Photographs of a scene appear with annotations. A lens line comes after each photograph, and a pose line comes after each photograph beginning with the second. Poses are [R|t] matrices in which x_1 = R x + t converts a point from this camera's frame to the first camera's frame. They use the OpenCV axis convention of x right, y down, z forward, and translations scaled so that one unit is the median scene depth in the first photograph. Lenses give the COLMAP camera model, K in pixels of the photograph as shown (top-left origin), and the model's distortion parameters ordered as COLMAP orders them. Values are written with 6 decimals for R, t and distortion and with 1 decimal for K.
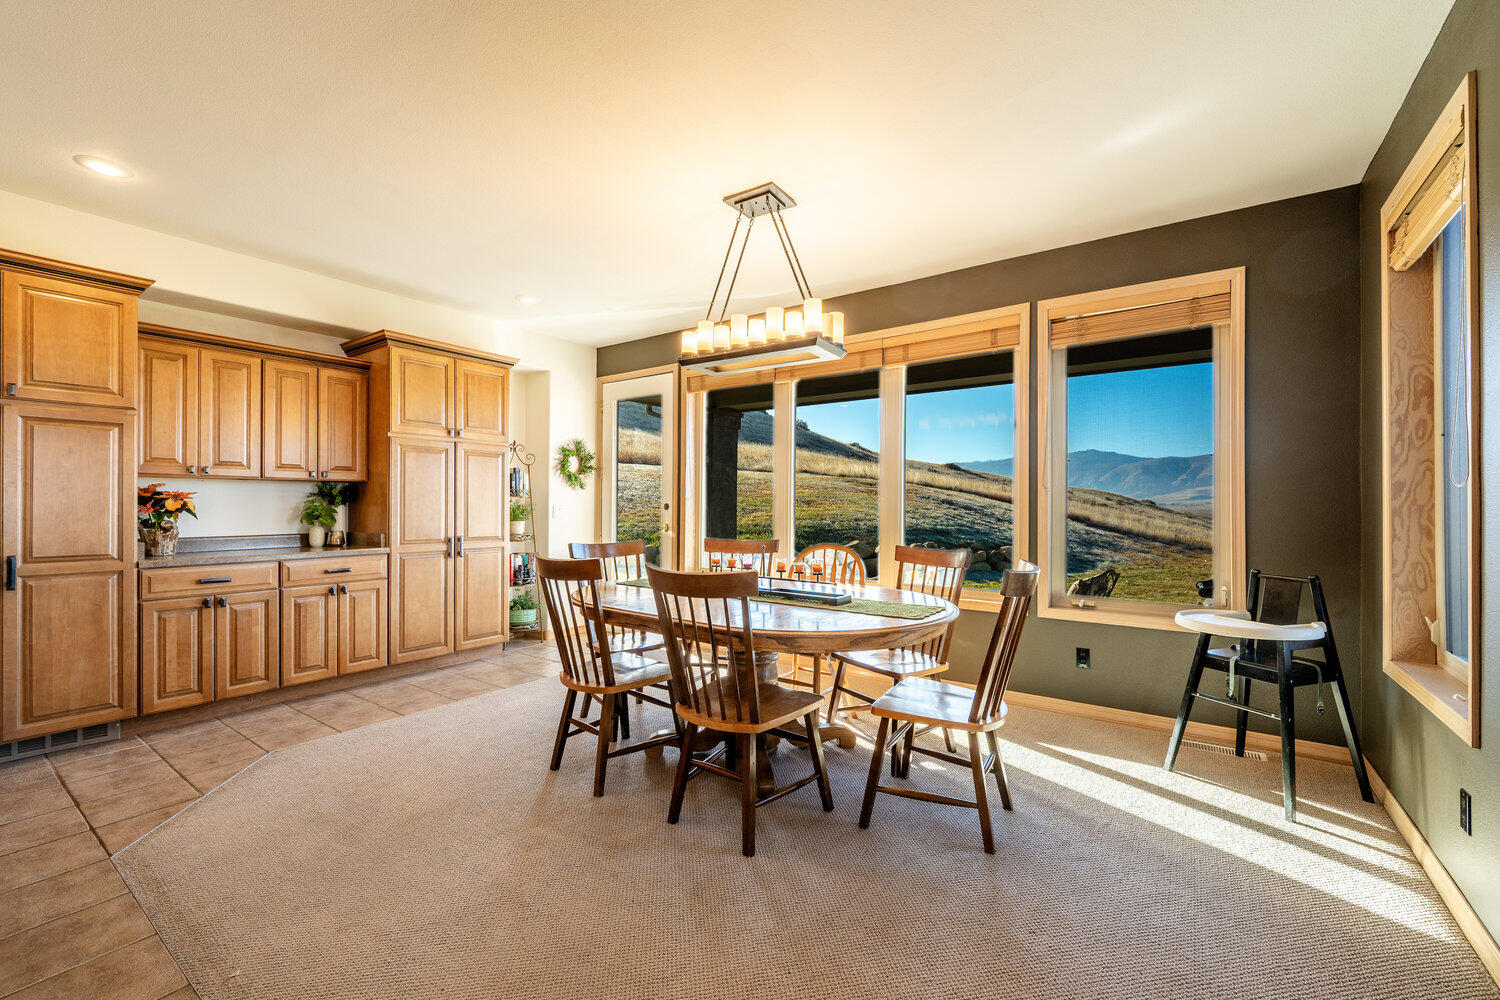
lens RADIAL K [[617.2, 0, 750.3], [0, 617.2, 503.8], [0, 0, 1]] dist [-0.000033, -0.000017]
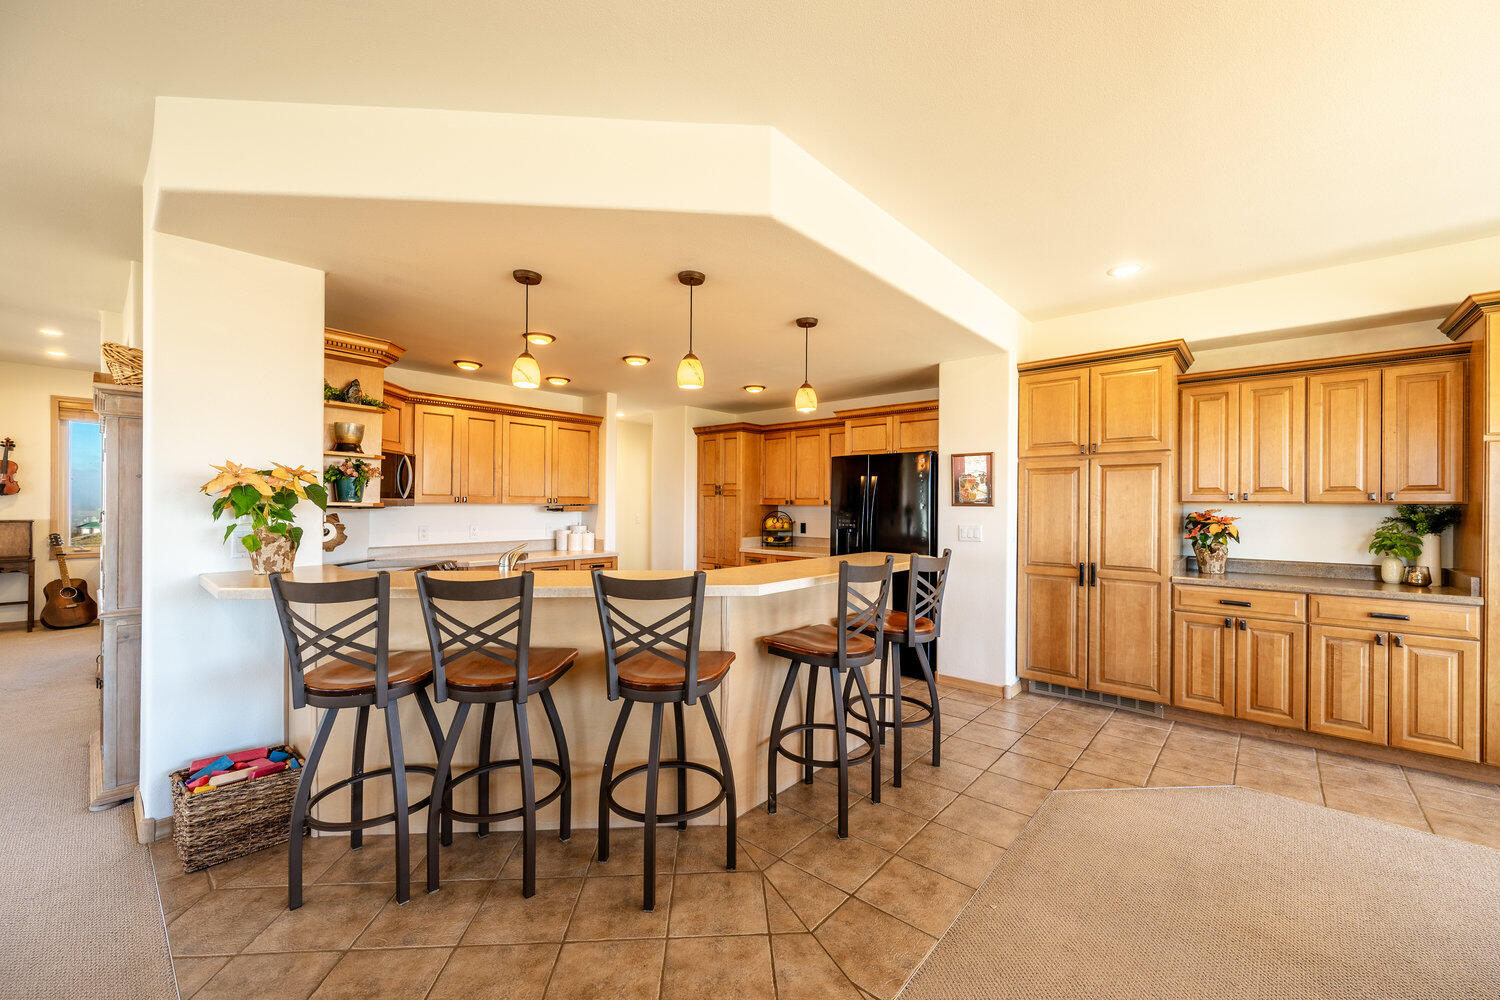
lens RADIAL K [[584.7, 0, 750.6], [0, 584.7, 505.8], [0, 0, 1]] dist [-0.001601, 0.000138]
pose [[-0.096558, 0.001718, -0.995326, 0.194558], [-0.005876, 0.999980, 0.002296, -0.037565], [0.995310, 0.006070, -0.096546, 0.262696]]
